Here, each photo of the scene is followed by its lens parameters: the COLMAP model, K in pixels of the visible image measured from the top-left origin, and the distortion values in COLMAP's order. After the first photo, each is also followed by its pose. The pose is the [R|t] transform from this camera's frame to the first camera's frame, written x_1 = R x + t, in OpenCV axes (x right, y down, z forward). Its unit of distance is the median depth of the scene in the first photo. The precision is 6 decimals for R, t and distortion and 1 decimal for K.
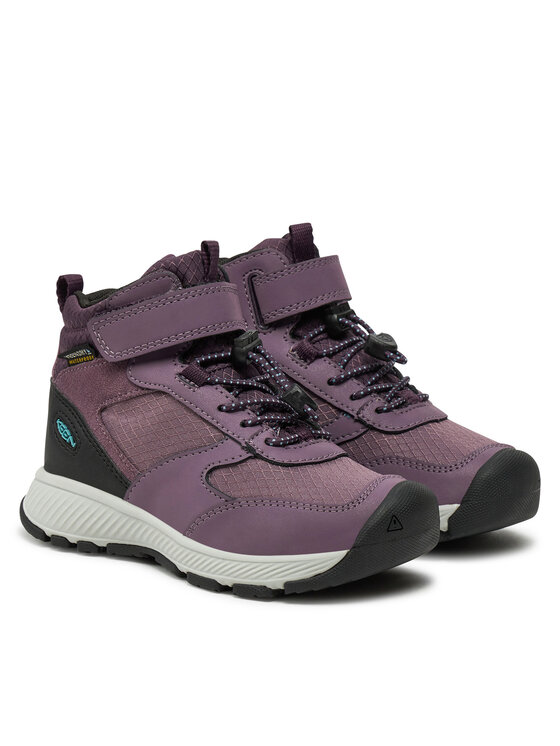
lens RADIAL K [[3233.3, 0, 280.5], [0, 3233.3, 372.2], [0, 0, 1]] dist [0.061530, 0.000000]
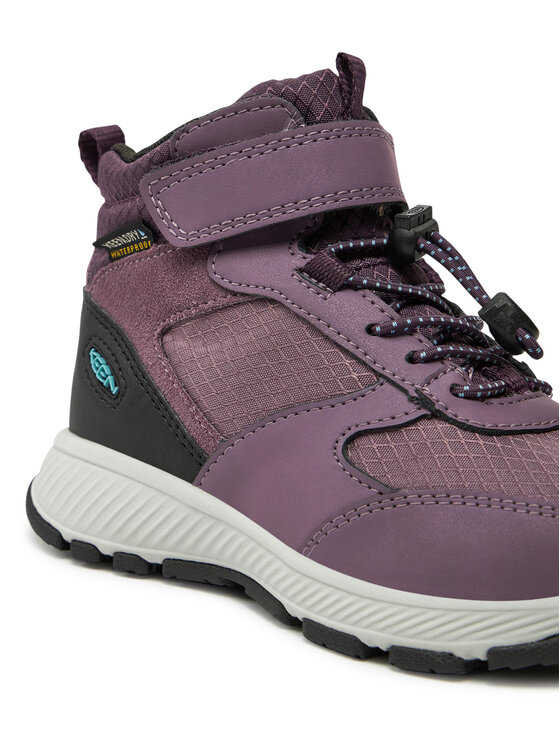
lens RADIAL K [[1922.1, 0, 278.0], [0, 1922.1, 367.9], [0, 0, 1]] dist [0.000225, 0.000000]
pose [[0.999394, 0.034341, -0.005619, -0.032459], [-0.034471, 0.999090, -0.025120, 0.026704], [0.004751, 0.025298, 0.999669, 0.656916]]
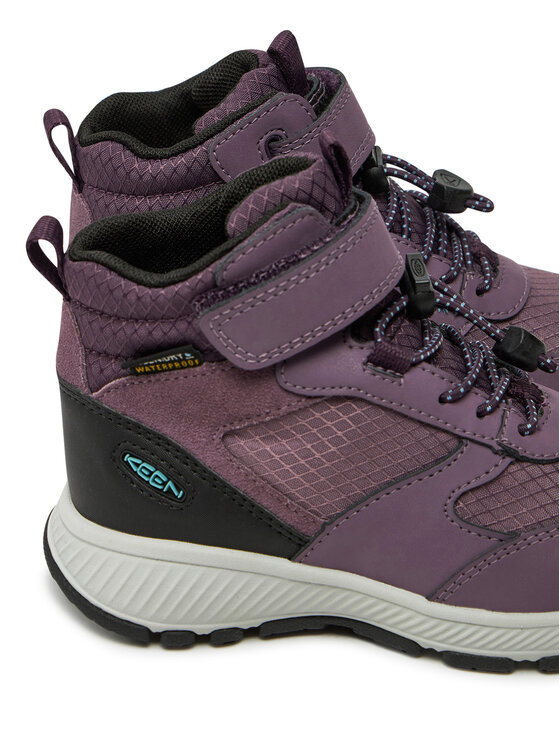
lens RADIAL K [[2156.2, 0, 276.4], [0, 2156.2, 372.9], [0, 0, 1]] dist [0.060915, 0.000000]
pose [[0.823188, -0.296933, 0.483934, -0.248987], [0.133460, 0.929658, 0.343401, -0.143815], [-0.551861, -0.218098, 0.804912, 0.668783]]
